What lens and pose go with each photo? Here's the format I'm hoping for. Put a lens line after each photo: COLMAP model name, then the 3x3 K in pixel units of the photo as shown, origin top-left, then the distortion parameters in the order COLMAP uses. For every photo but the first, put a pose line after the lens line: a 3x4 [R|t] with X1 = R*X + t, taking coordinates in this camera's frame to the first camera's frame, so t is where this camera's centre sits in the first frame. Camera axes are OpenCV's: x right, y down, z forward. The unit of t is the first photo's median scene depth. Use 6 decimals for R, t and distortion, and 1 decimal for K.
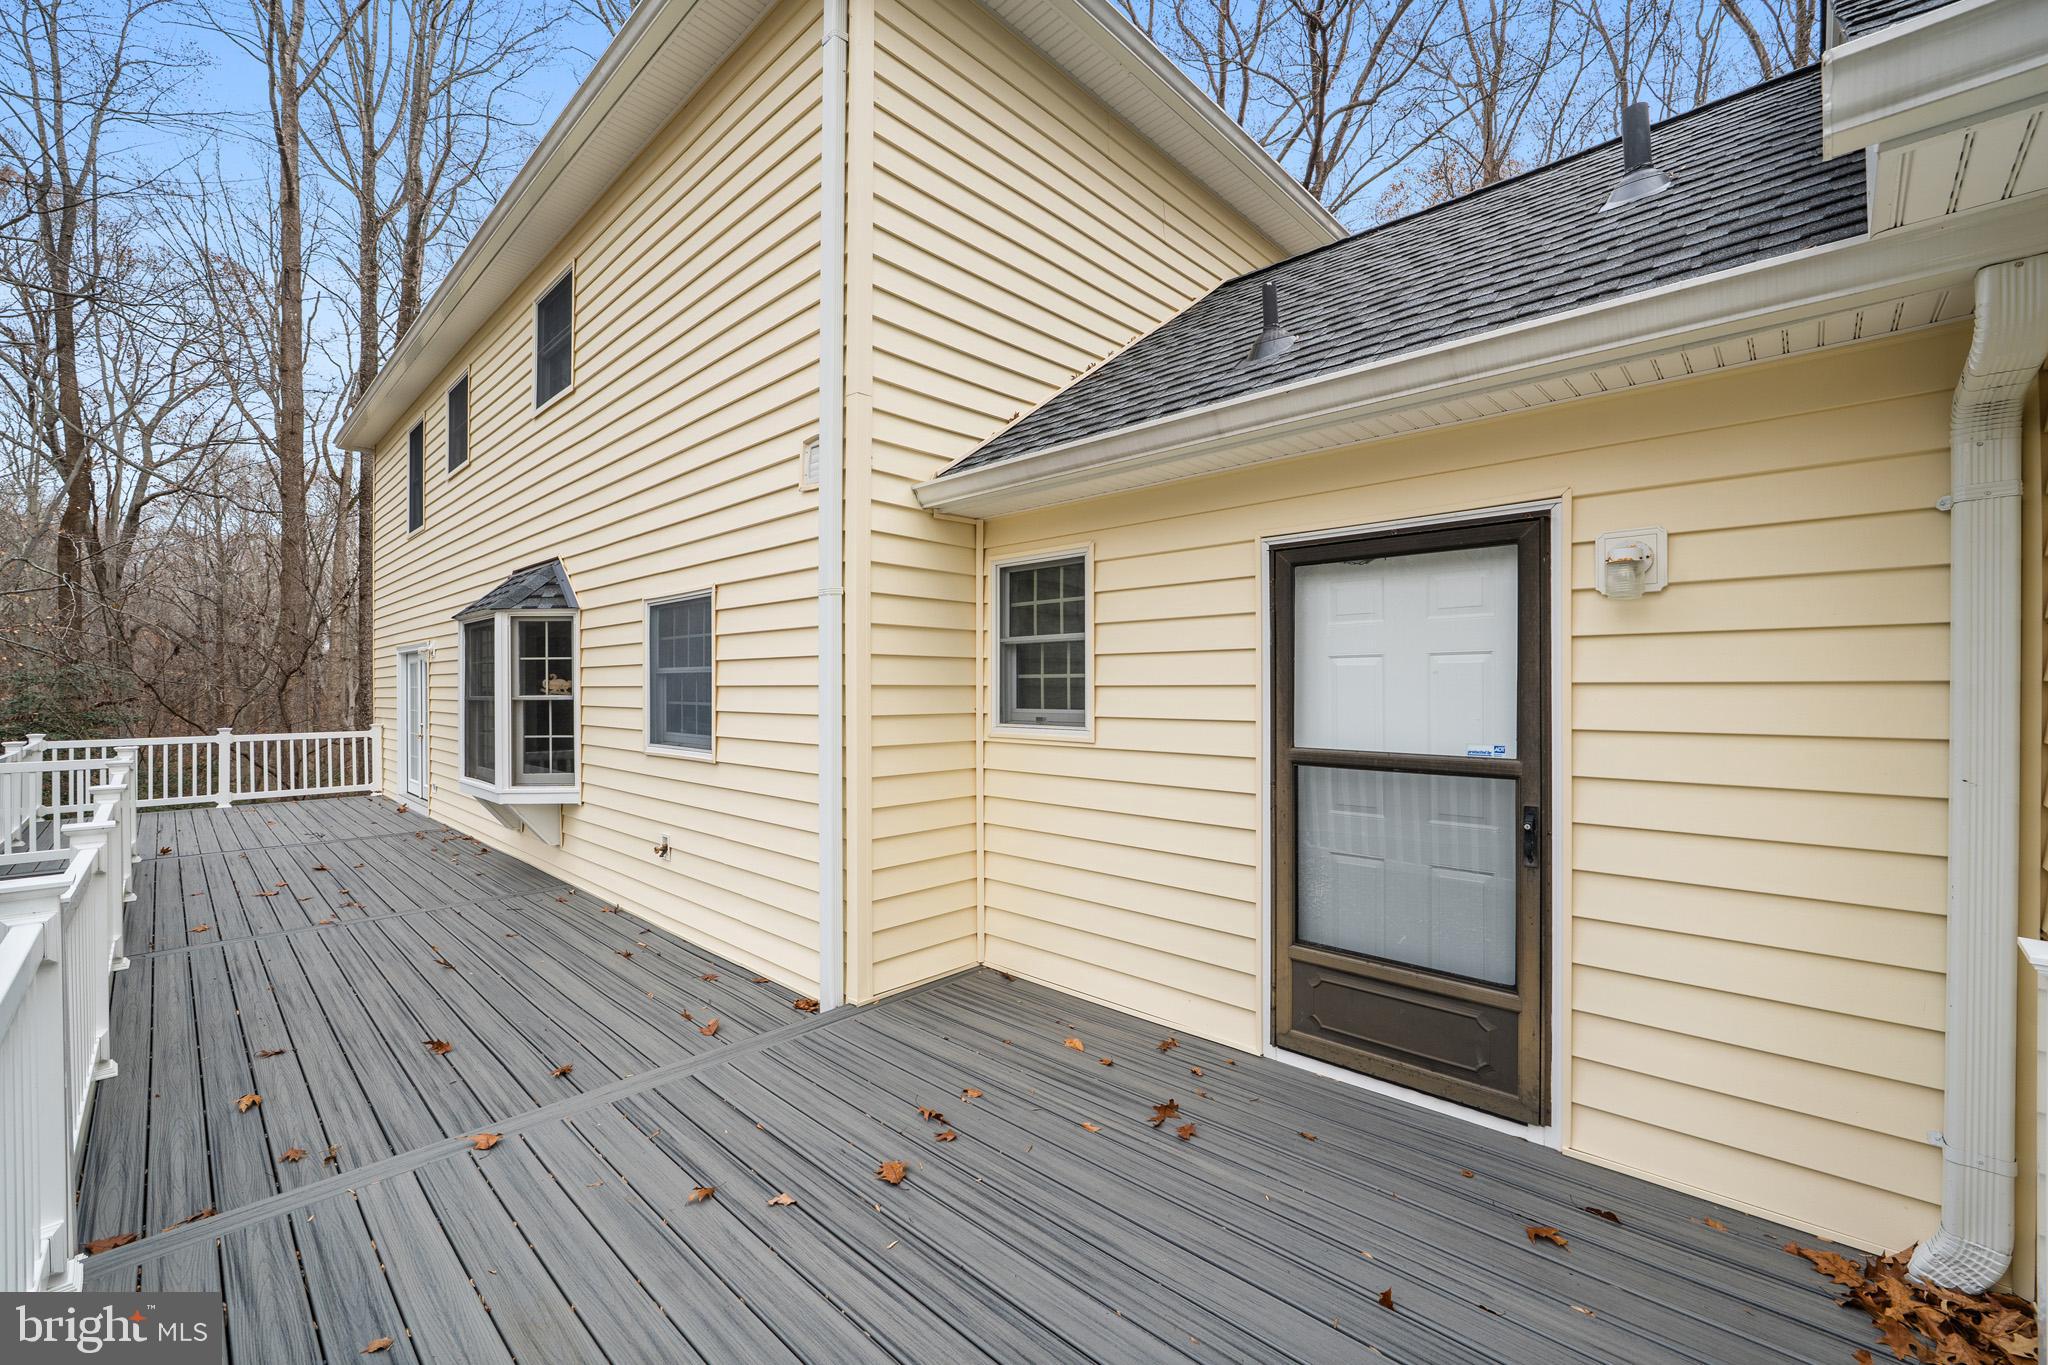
lens RADIAL K [[754.1, 0, 1078.3], [0, 754.1, 689.7], [0, 0, 1]] dist [-0.016628, 0.001169]
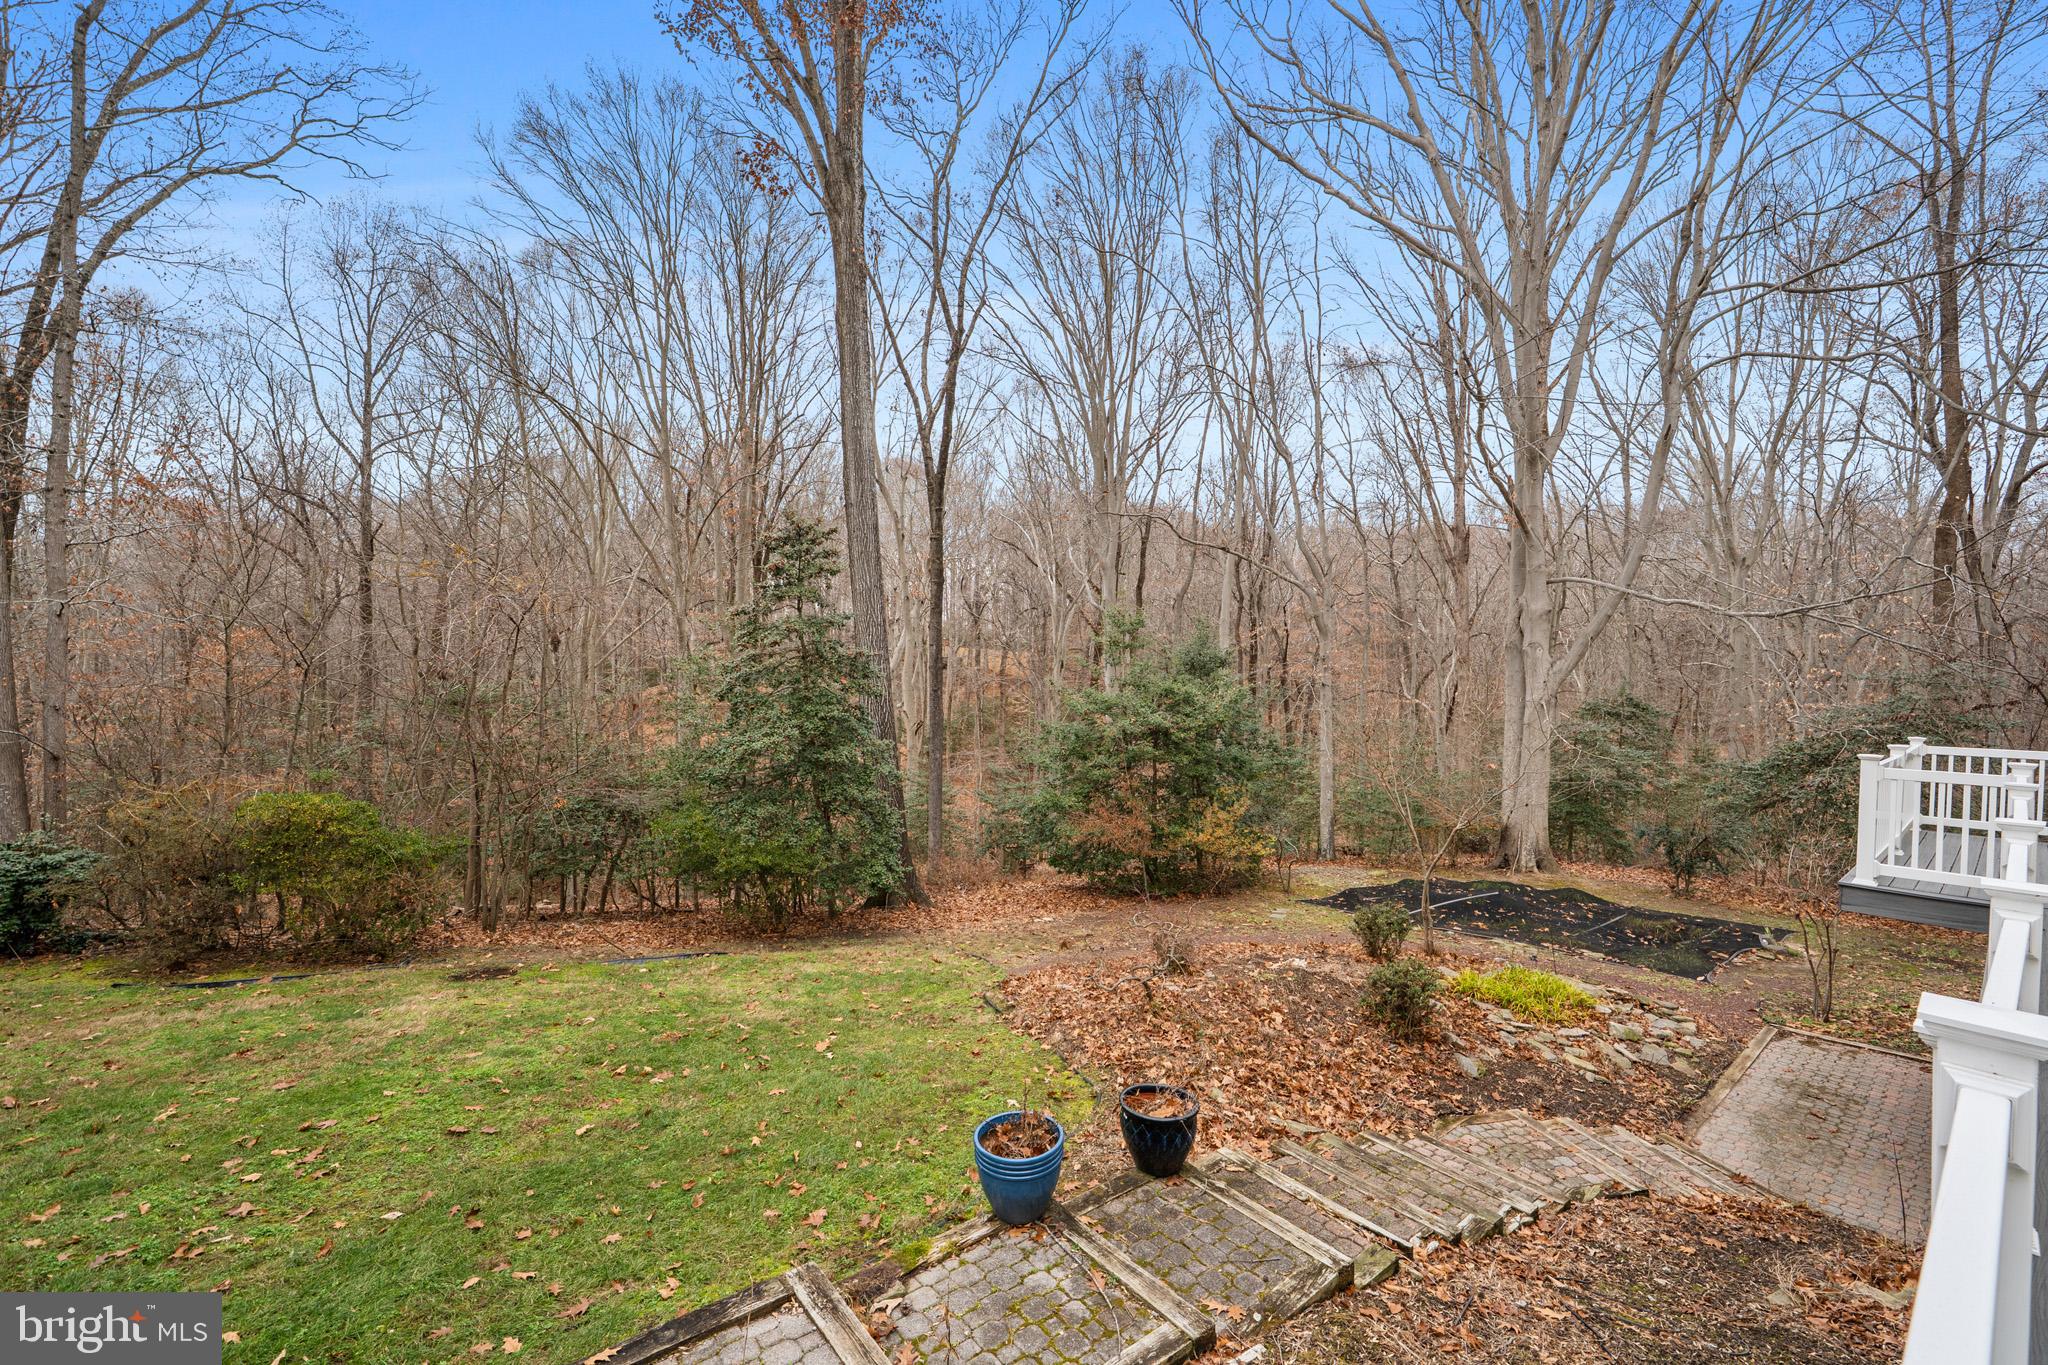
lens RADIAL K [[848.2, 0, 1018.3], [0, 848.2, 688.8], [0, 0, 1]] dist [0.010987, 0.000882]
pose [[-0.188773, 0.013650, -0.981926, -0.143973], [-0.015706, 0.999734, 0.016917, -0.002547], [0.981895, 0.018615, -0.188508, 0.087262]]
